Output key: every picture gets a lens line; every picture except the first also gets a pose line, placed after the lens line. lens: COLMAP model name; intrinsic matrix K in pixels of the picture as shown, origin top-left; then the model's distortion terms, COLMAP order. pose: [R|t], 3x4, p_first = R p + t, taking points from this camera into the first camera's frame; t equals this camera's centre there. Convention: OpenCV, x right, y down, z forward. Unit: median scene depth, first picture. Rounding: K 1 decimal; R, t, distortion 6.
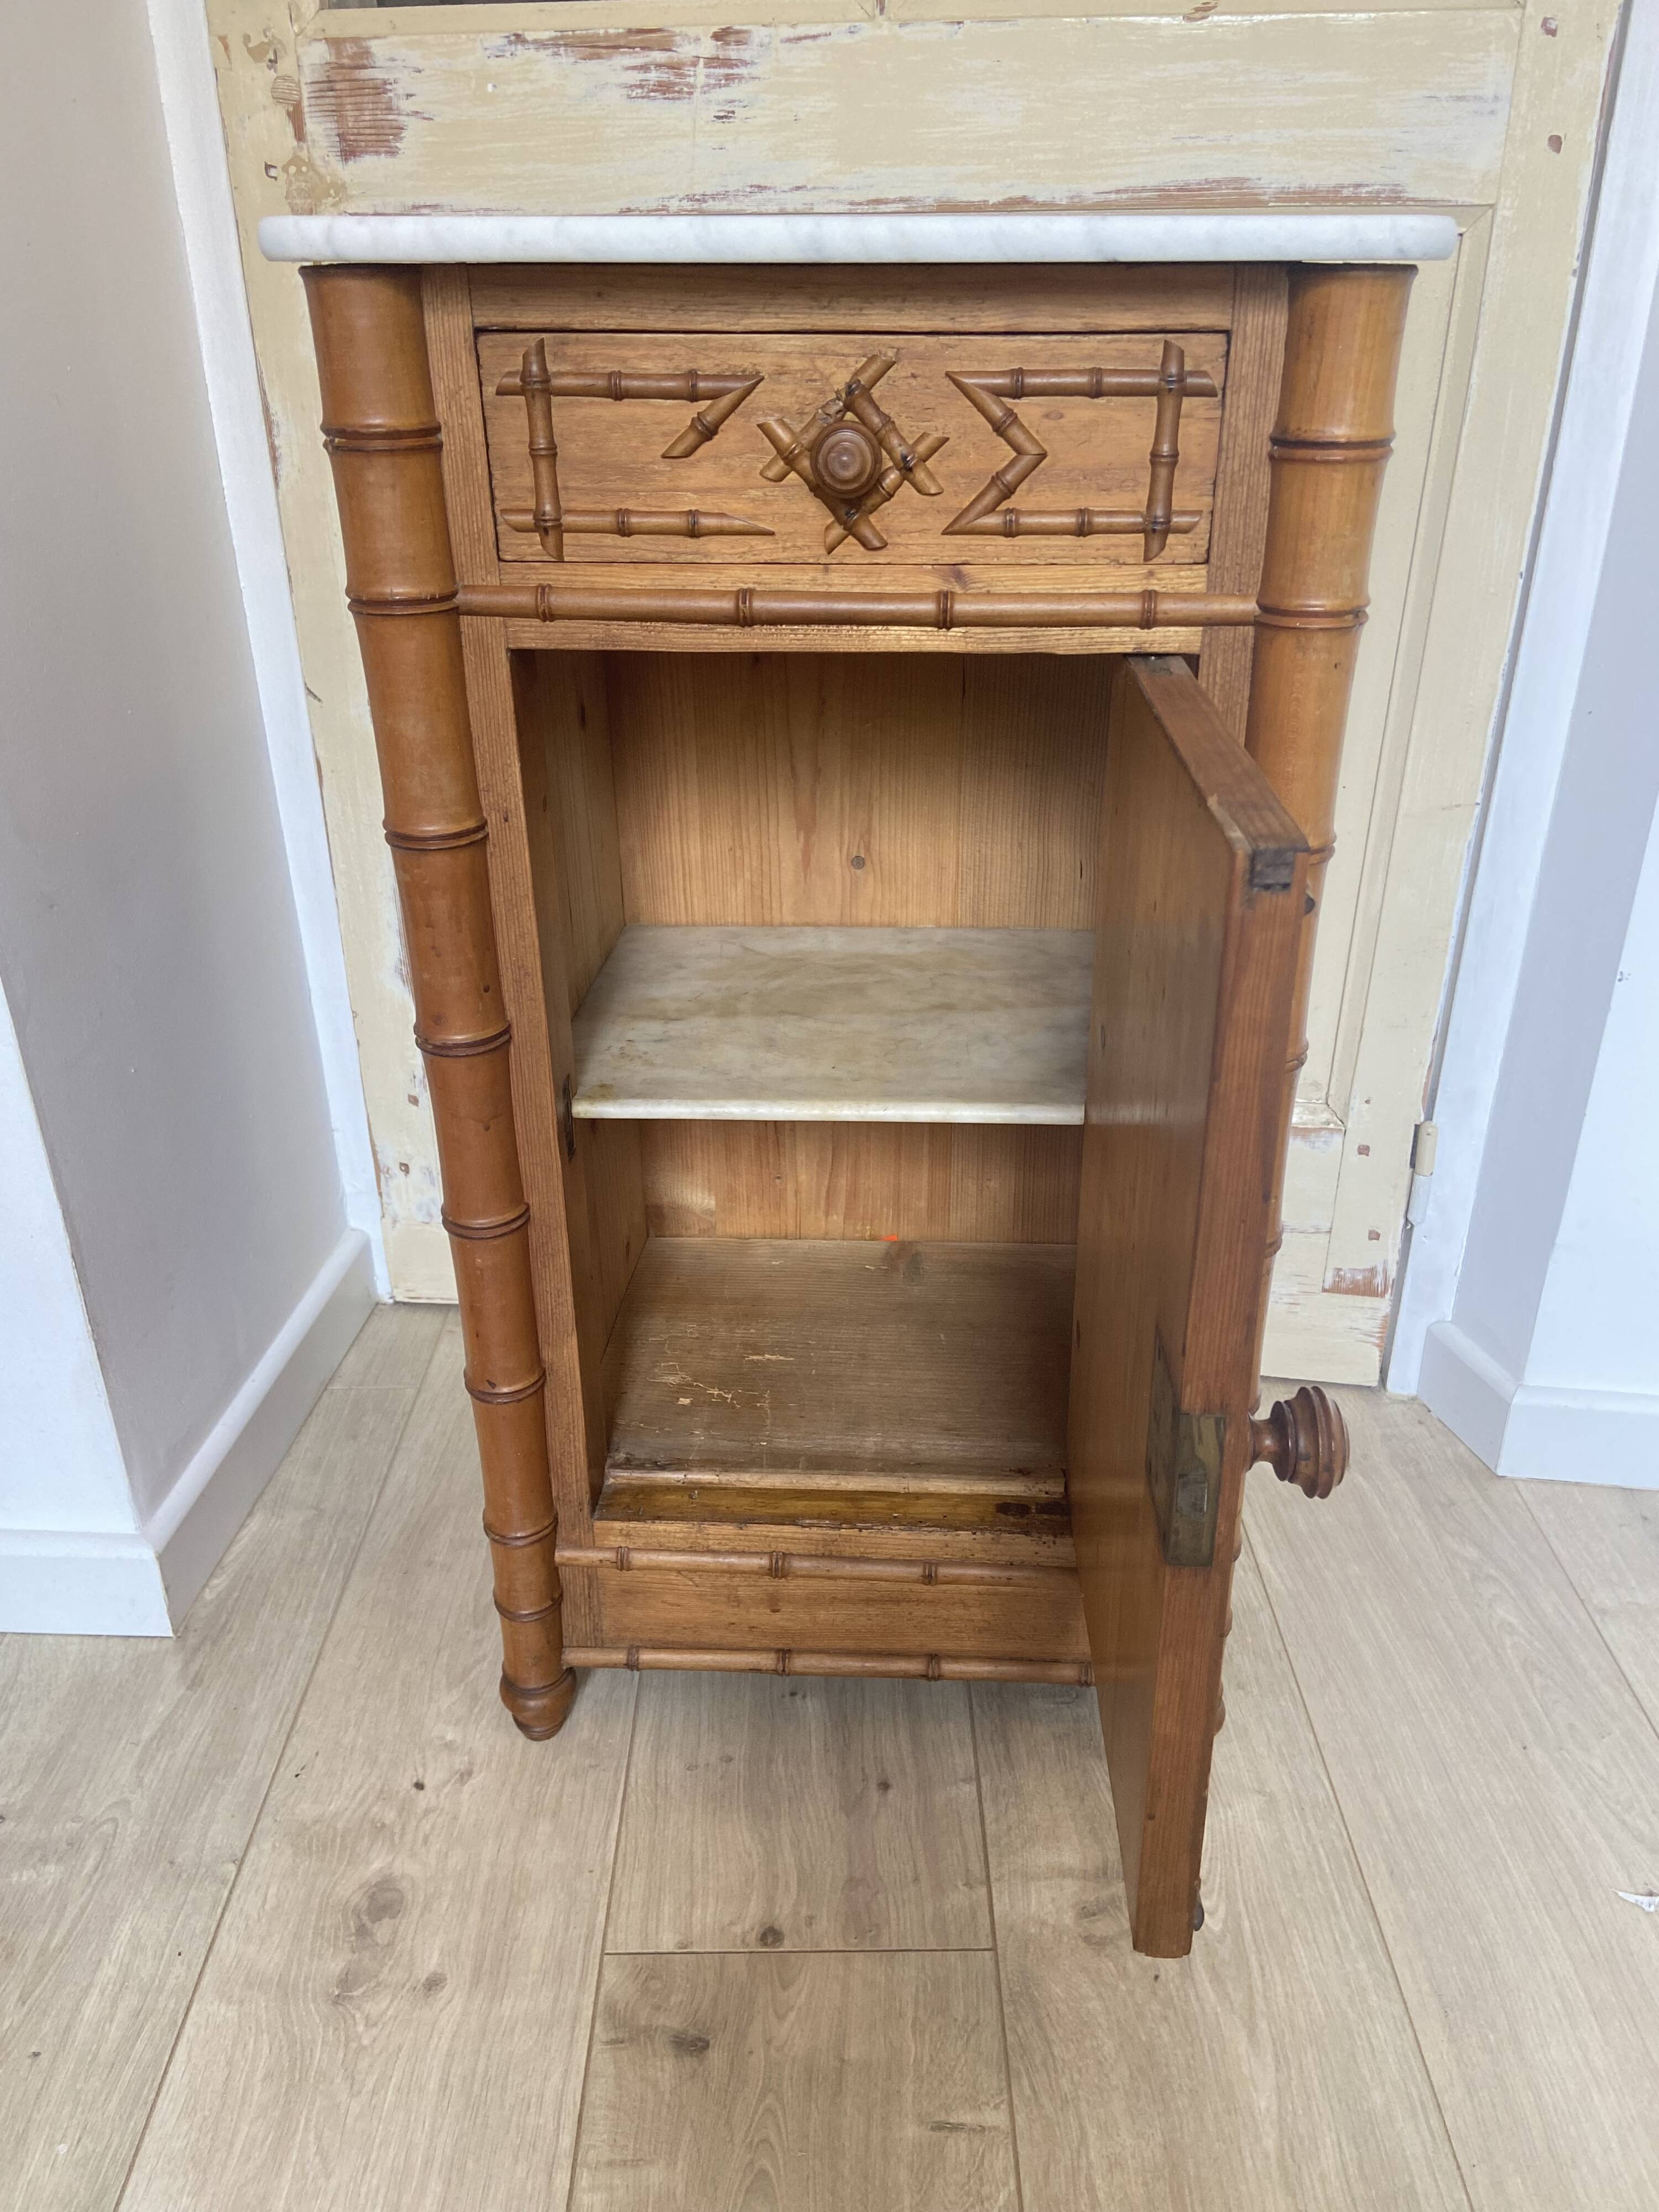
lens RADIAL K [[1644.7, 0, 850.6], [0, 1644.7, 1118.0], [0, 0, 1]] dist [0.135288, -0.175400]
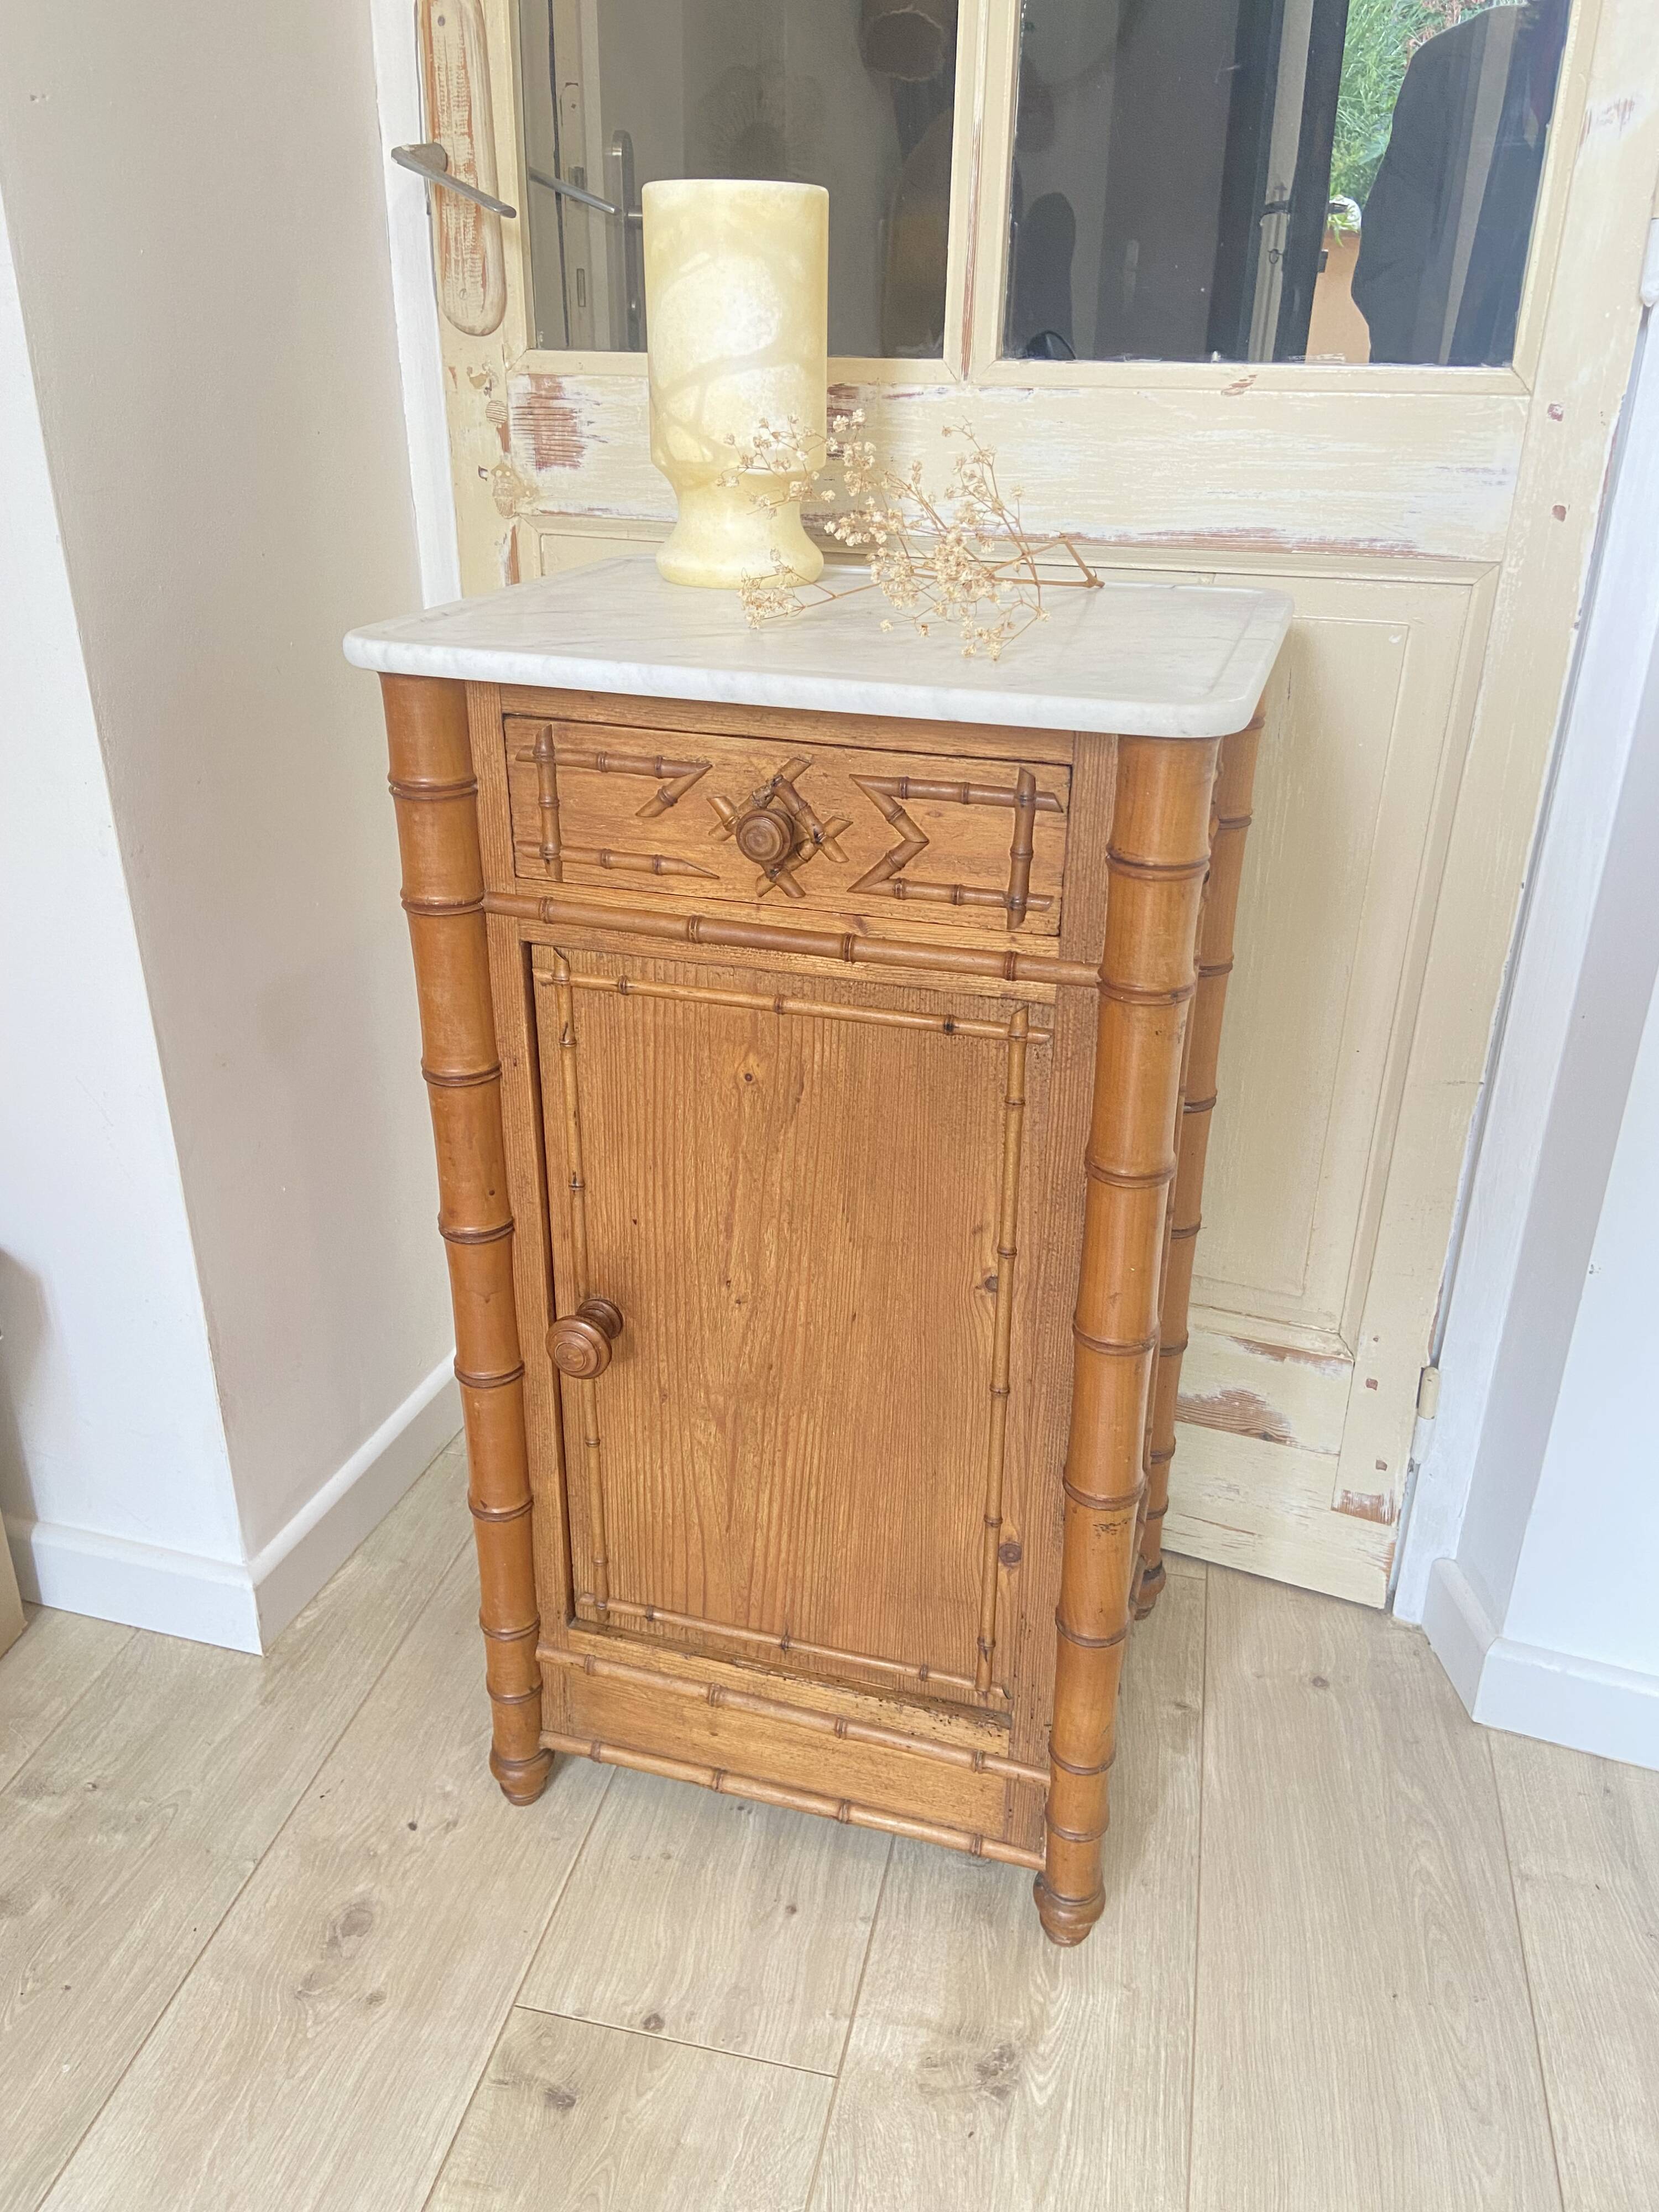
lens RADIAL K [[1642.7, 0, 843.2], [0, 1642.7, 1092.5], [0, 0, 1]] dist [0.137362, -0.177824]
pose [[0.973653, 0.110031, -0.199730, 0.225947], [-0.117615, 0.992706, -0.026475, -0.124488], [0.195360, 0.049269, 0.979493, -0.132329]]
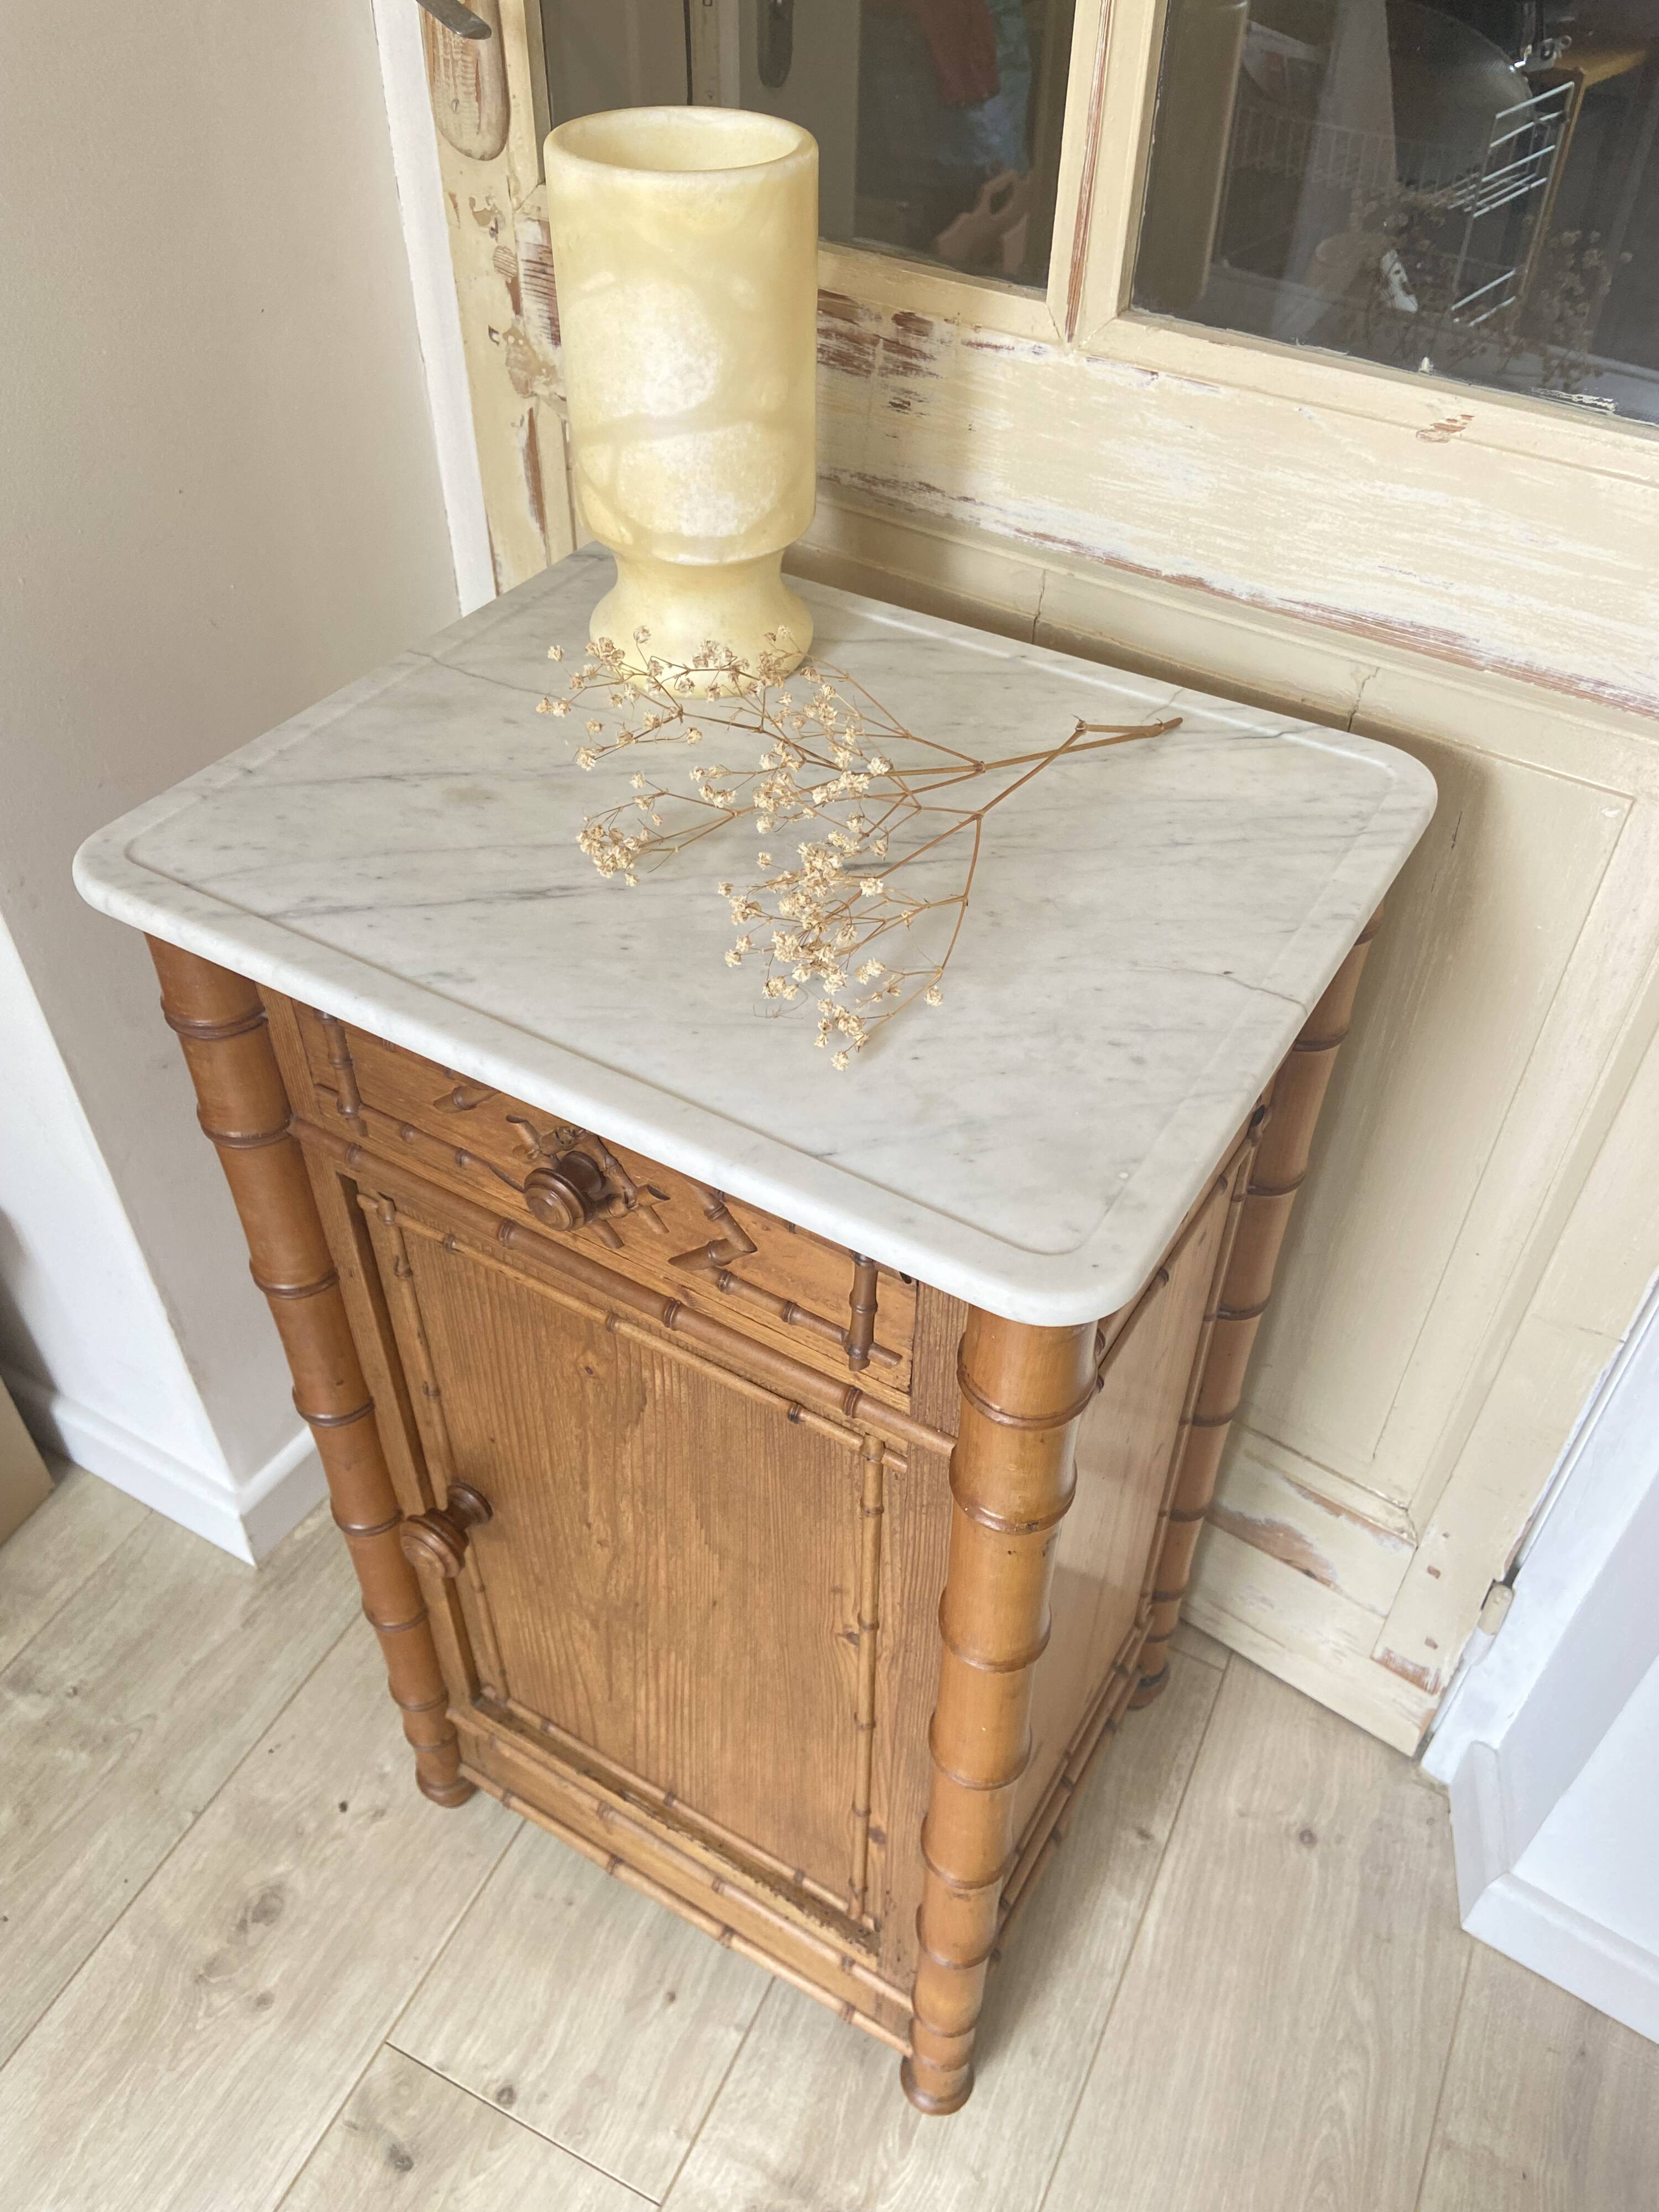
lens RADIAL K [[1651.6, 0, 847.5], [0, 1651.6, 1097.7], [0, 0, 1]] dist [0.137511, -0.180632]
pose [[0.893000, 0.317045, -0.319428, 0.306171], [-0.222348, 0.927874, 0.299353, -0.542613], [0.391297, -0.196298, 0.899085, 0.147769]]
